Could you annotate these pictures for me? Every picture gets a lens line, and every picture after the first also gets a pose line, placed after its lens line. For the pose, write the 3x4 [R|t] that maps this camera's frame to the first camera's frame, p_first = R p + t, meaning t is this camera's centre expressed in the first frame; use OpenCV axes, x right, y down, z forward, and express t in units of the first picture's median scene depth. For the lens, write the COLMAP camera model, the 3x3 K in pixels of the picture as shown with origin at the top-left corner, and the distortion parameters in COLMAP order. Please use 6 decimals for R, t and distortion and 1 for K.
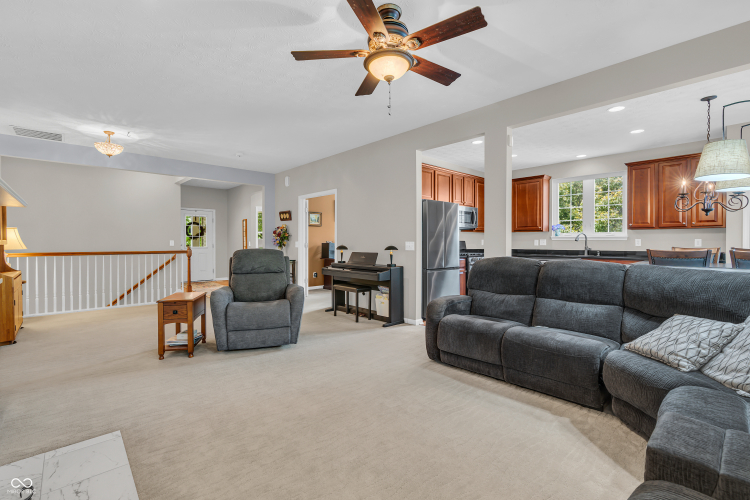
lens RADIAL K [[338.1, 0, 377.4], [0, 338.1, 242.1], [0, 0, 1]] dist [-0.002708, 0.000046]
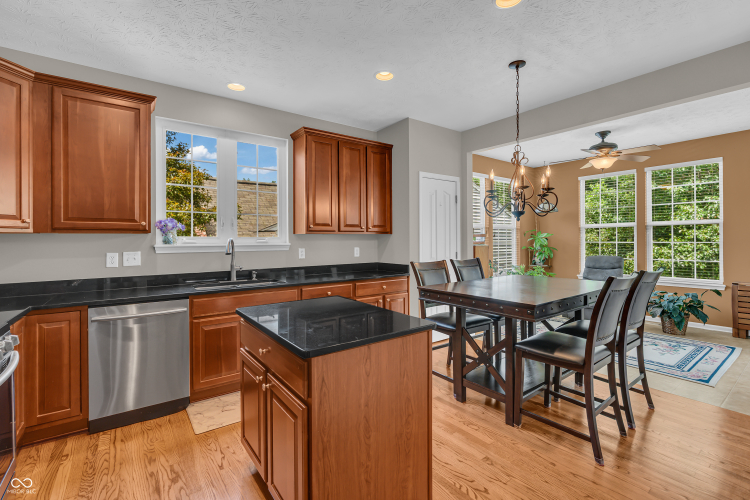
lens RADIAL K [[338.1, 0, 377.4], [0, 338.1, 242.1], [0, 0, 1]] dist [-0.002708, 0.000046]
pose [[0.104196, -0.009341, 0.994513, 0.114669], [0.010253, 0.999913, 0.008317, -0.022846], [-0.994504, 0.009330, 0.104283, 0.721737]]
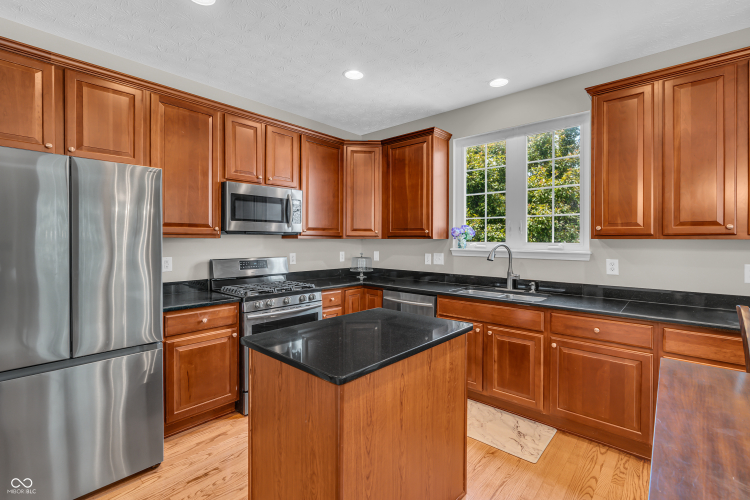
lens RADIAL K [[338.1, 0, 377.4], [0, 338.1, 242.1], [0, 0, 1]] dist [-0.002708, 0.000046]
pose [[0.993809, 0.004927, 0.110997, 0.370976], [-0.004859, 0.999988, -0.000887, -0.027728], [-0.111000, 0.000342, 0.993820, 0.531308]]
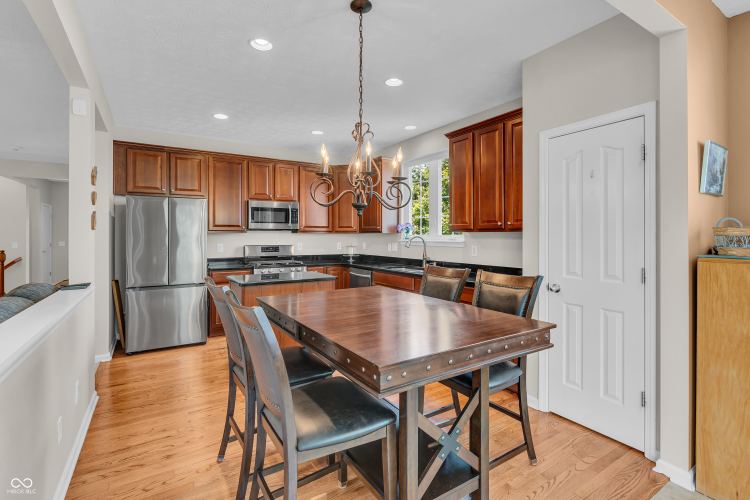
lens RADIAL K [[372.8, 0, 370.8], [0, 372.8, 235.5], [0, 0, 1]] dist [0.051139, 0.000269]
pose [[0.982455, 0.002101, -0.186488, 0.655371], [-0.003250, 0.999978, -0.005855, -0.022388], [0.186472, 0.006359, 0.982440, 0.204823]]
